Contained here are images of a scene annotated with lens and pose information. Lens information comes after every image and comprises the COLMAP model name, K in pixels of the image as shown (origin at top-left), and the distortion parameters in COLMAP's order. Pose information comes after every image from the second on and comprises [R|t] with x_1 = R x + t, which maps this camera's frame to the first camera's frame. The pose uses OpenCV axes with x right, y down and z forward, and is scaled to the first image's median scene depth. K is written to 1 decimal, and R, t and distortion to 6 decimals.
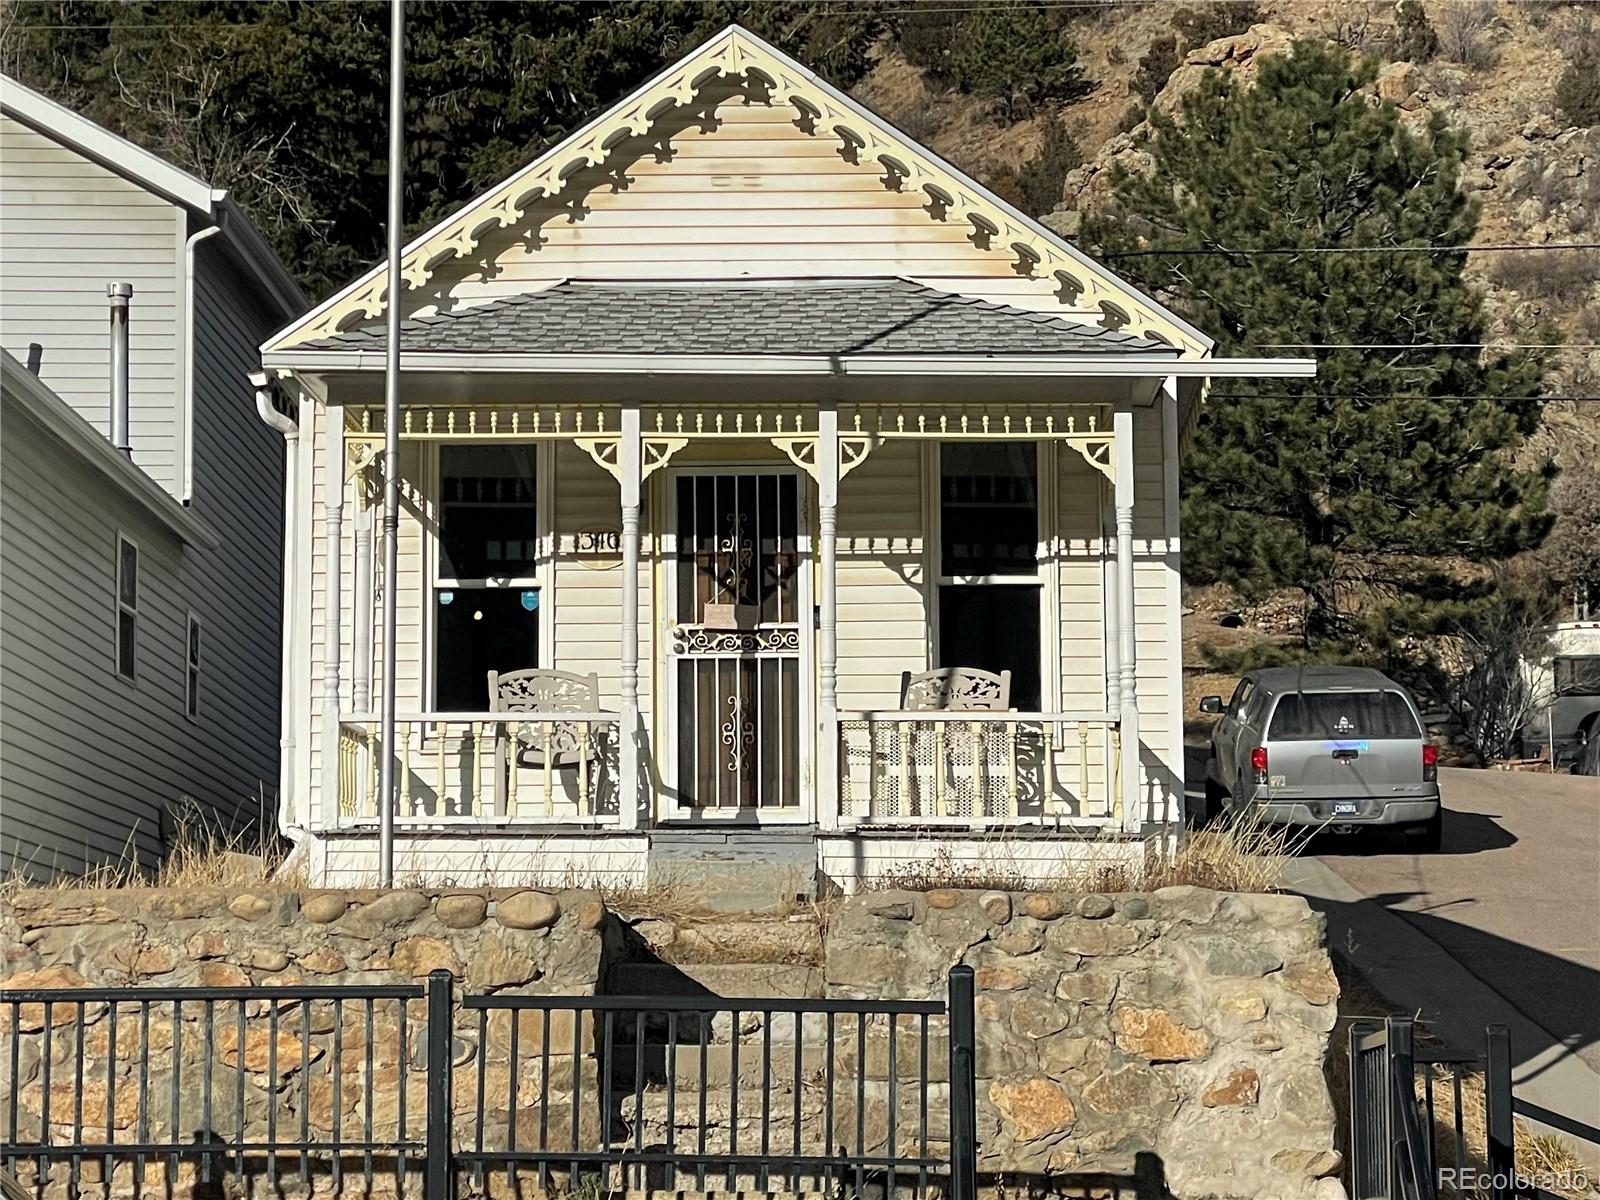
lens RADIAL K [[3926.3, 0, 800.0], [0, 3926.3, 600.0], [0, 0, 1]] dist [0.099002, 0.503749]
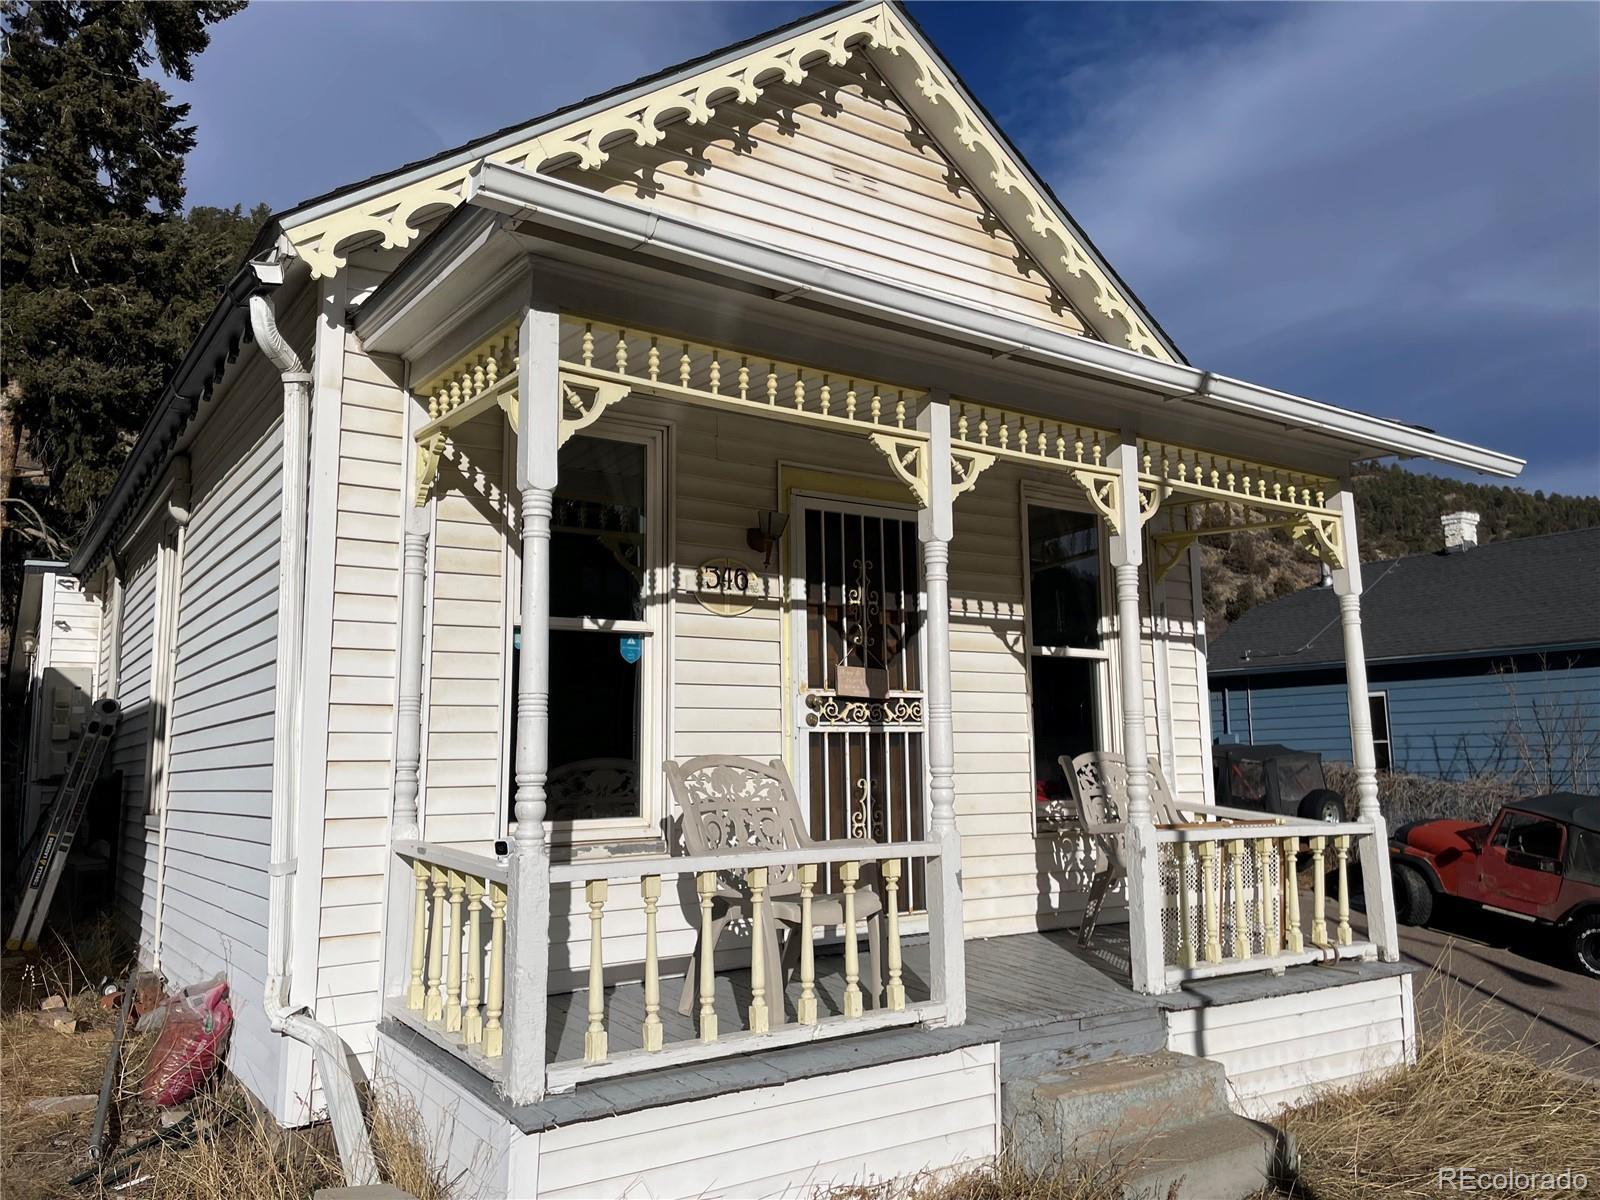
lens RADIAL K [[1183.1, 0, 800.0], [0, 1183.1, 600.0], [0, 0, 1]] dist [0.139484, -0.261399]
pose [[0.812966, 0.071236, 0.577938, -0.176035], [-0.066685, 0.997349, -0.029129, -0.005035], [-0.578481, -0.014858, 0.815561, 0.800185]]
